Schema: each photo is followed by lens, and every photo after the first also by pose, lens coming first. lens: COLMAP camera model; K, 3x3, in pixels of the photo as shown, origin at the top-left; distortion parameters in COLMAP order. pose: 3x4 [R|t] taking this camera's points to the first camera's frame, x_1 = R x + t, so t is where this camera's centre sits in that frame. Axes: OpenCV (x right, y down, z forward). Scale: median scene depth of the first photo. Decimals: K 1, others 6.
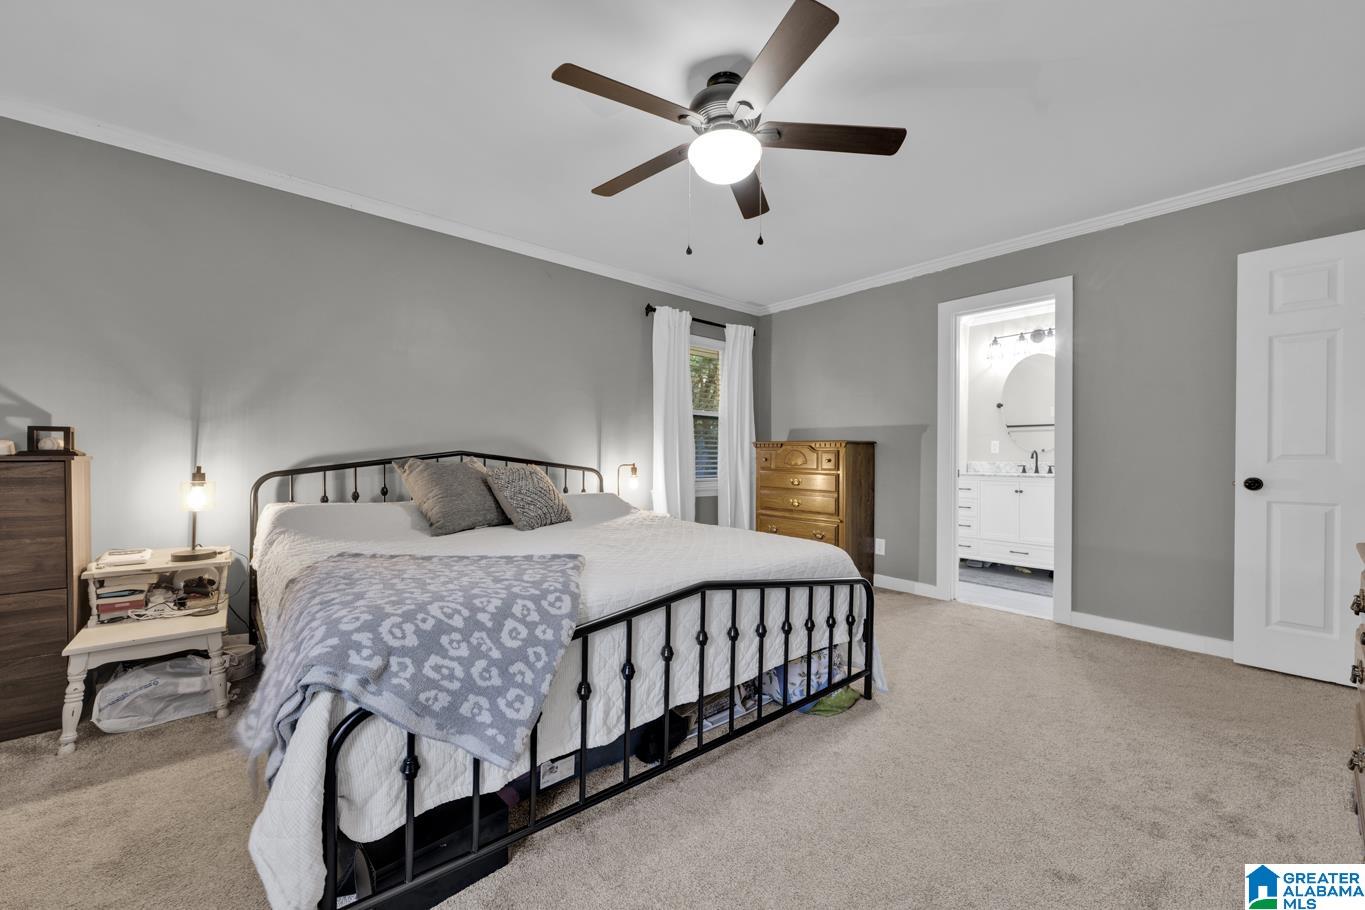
lens RADIAL K [[533.5, 0, 675.9], [0, 533.5, 461.3], [0, 0, 1]] dist [0.000930, -0.000086]
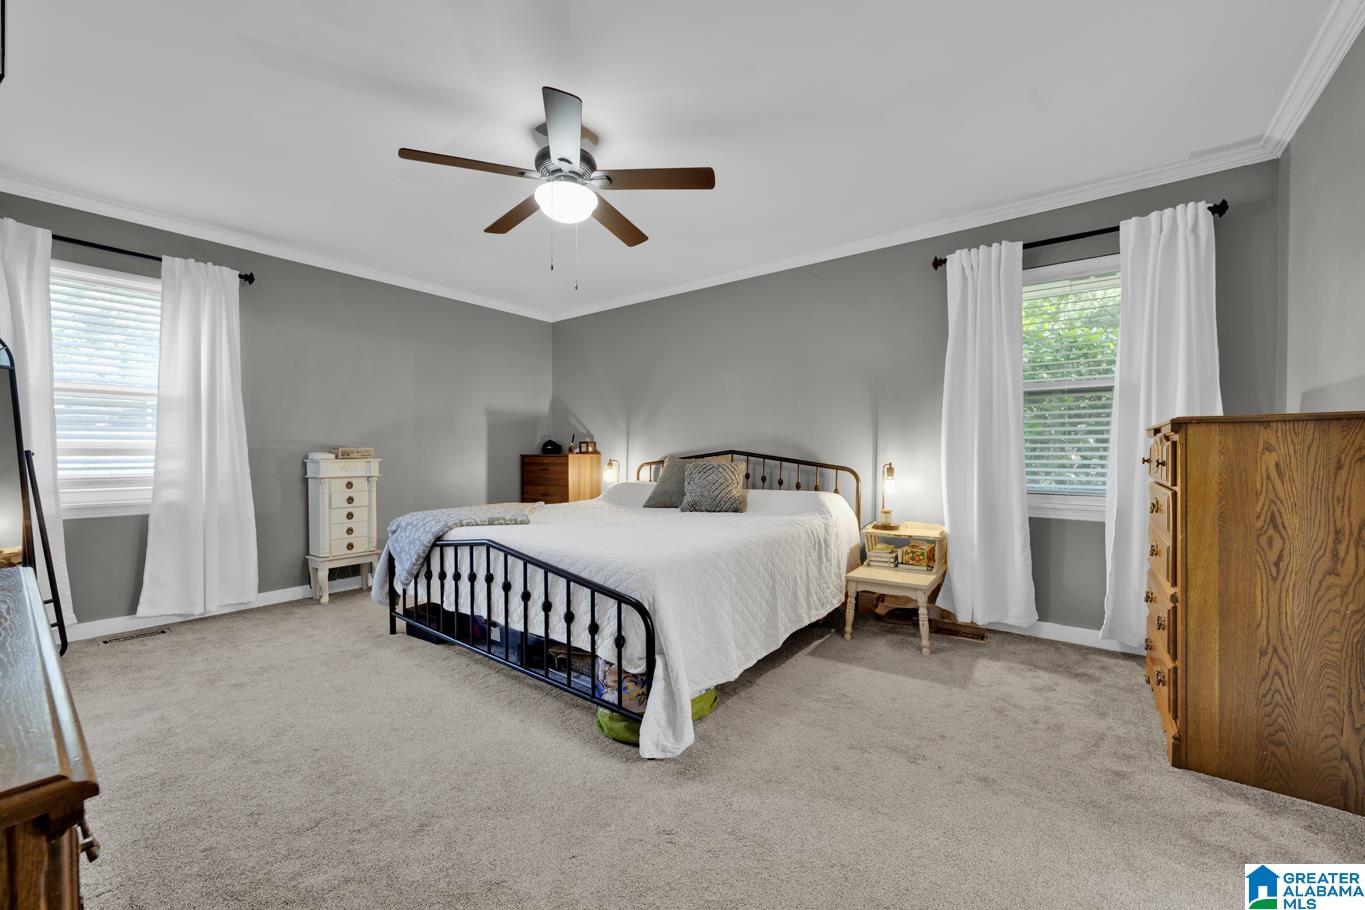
lens RADIAL K [[533.5, 0, 675.9], [0, 533.5, 461.3], [0, 0, 1]] dist [0.000930, -0.000086]
pose [[0.210028, 0.010939, -0.977634, 0.803929], [-0.013485, 0.999875, 0.008291, -0.001899], [0.977602, 0.011442, 0.210150, 0.609582]]
